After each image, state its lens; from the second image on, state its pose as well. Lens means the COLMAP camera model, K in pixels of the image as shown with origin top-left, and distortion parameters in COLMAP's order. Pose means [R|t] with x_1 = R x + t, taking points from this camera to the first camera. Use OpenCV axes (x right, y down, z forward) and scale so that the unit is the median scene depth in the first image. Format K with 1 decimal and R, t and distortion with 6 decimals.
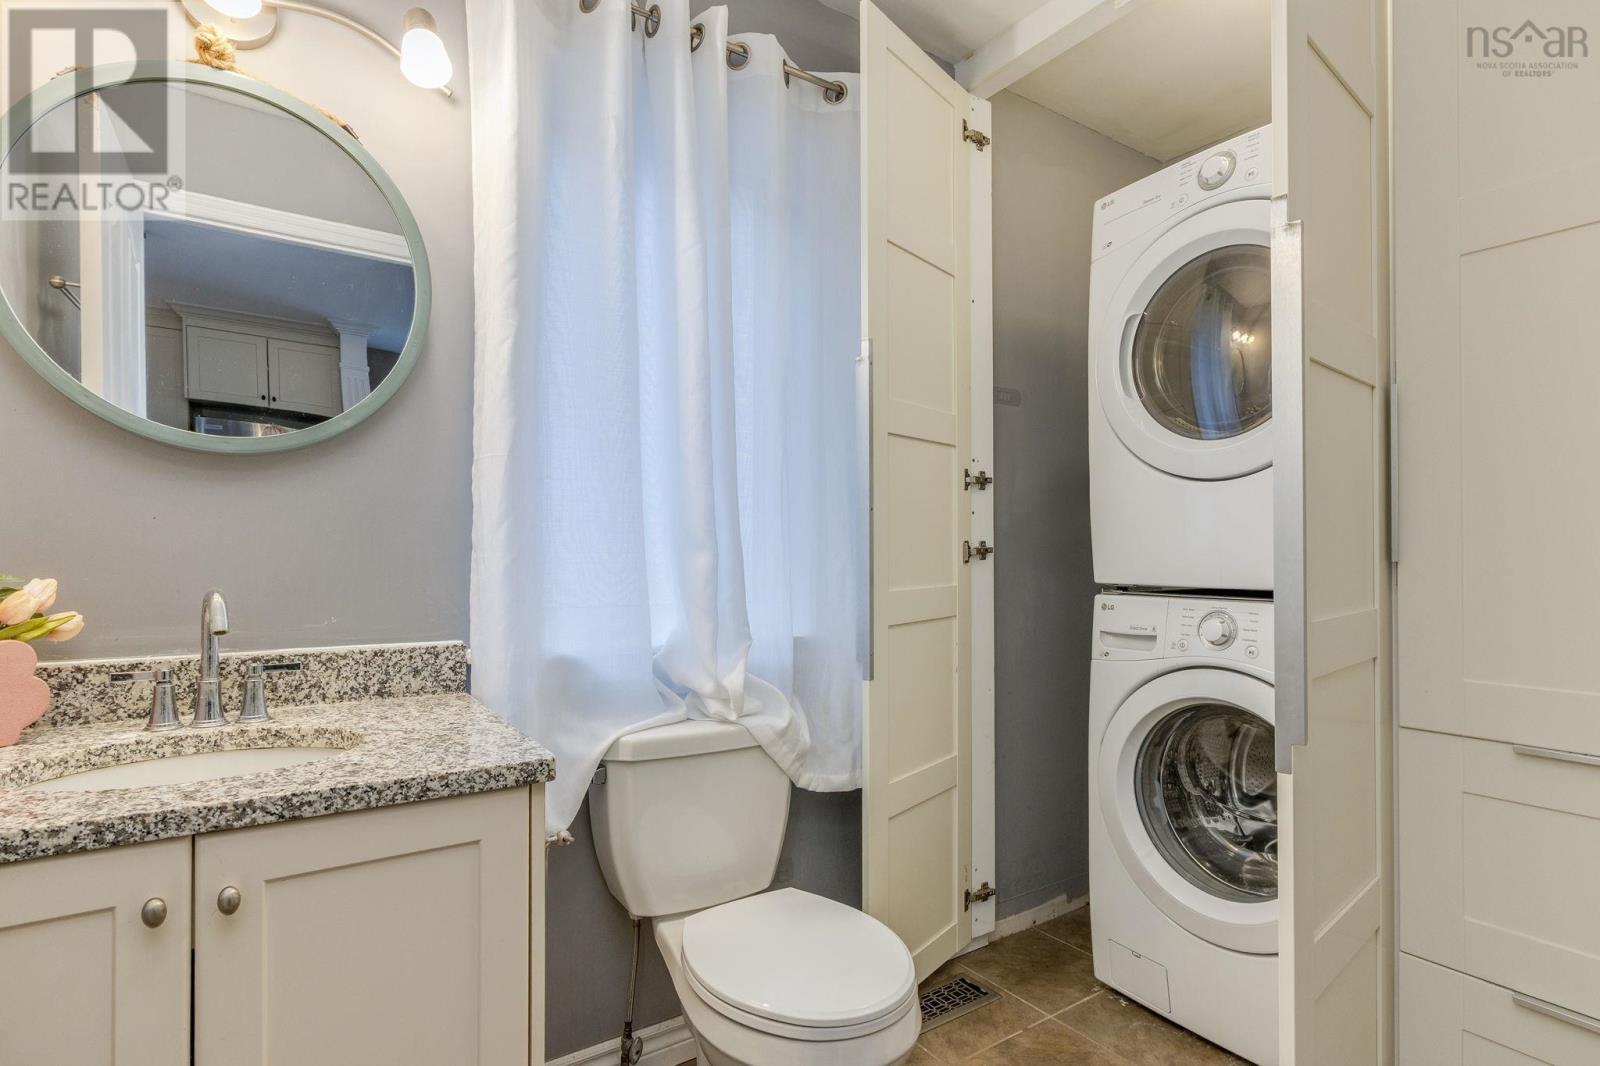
lens RADIAL K [[834.2, 0, 804.9], [0, 834.2, 539.5], [0, 0, 1]] dist [0.004733, 0.004386]
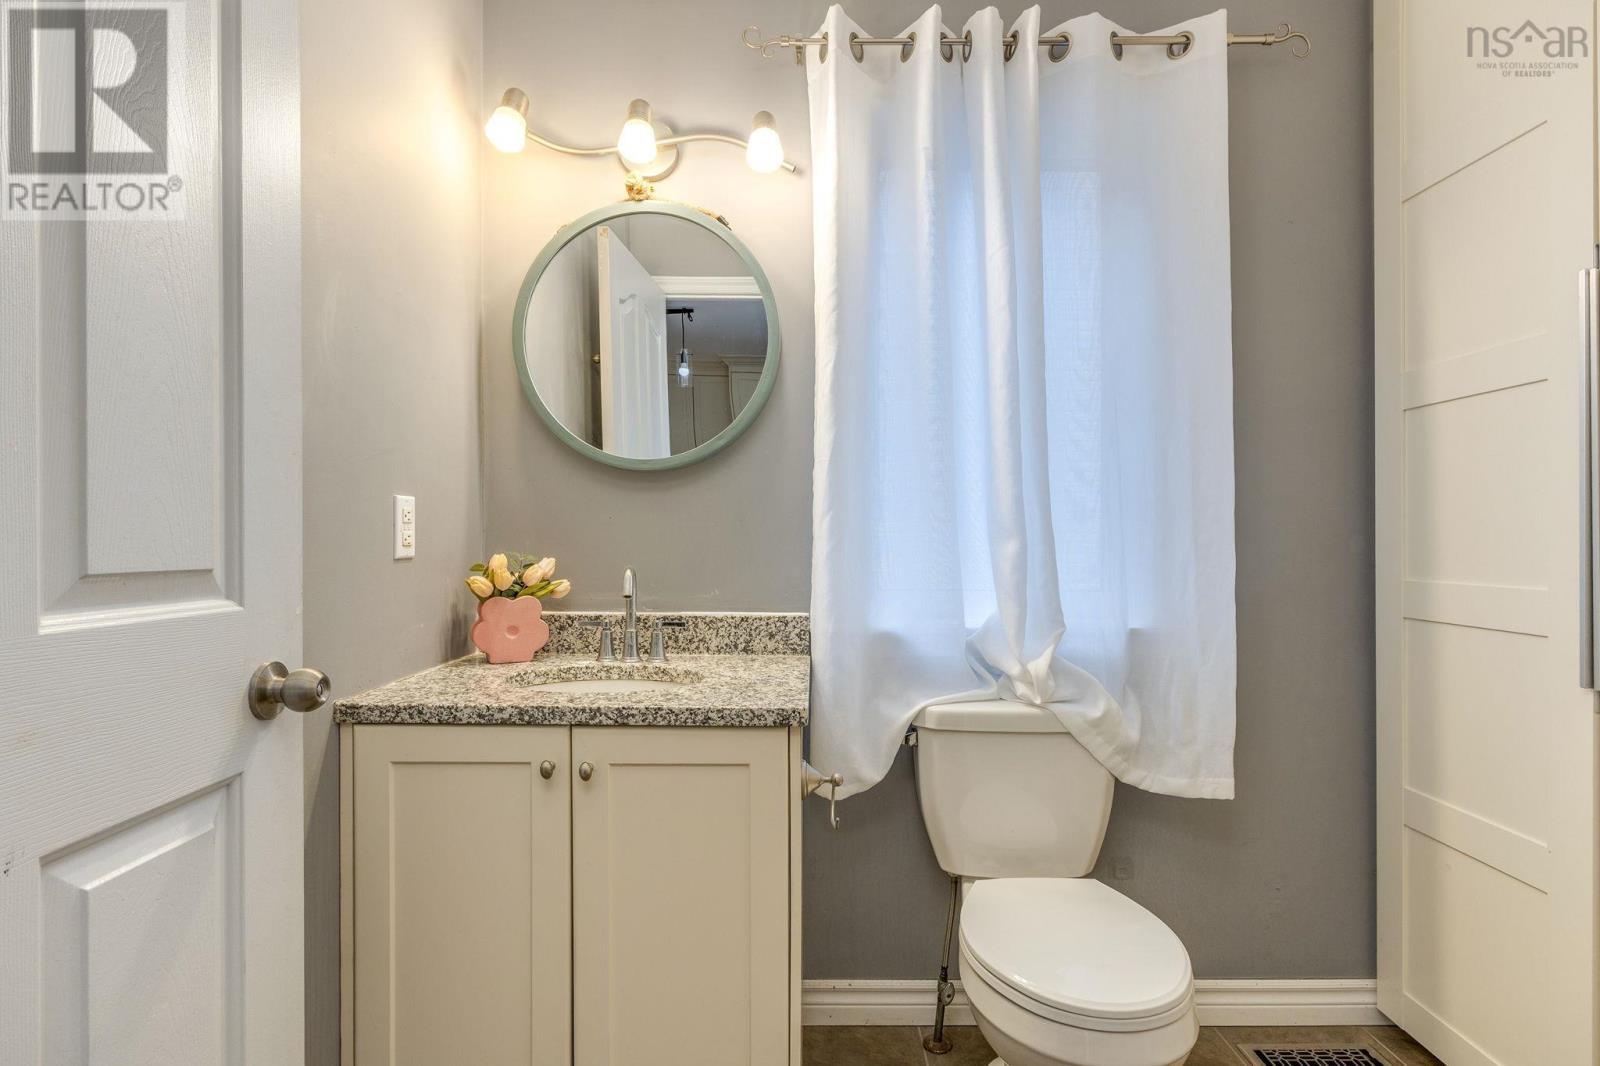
lens RADIAL K [[834.2, 0, 809.7], [0, 834.2, 532.6], [0, 0, 1]] dist [0.004733, 0.004386]
pose [[0.823073, -0.007190, -0.567890, 0.308032], [0.010198, 0.999946, 0.002120, 0.000650], [0.567844, -0.007537, 0.823102, -0.003622]]
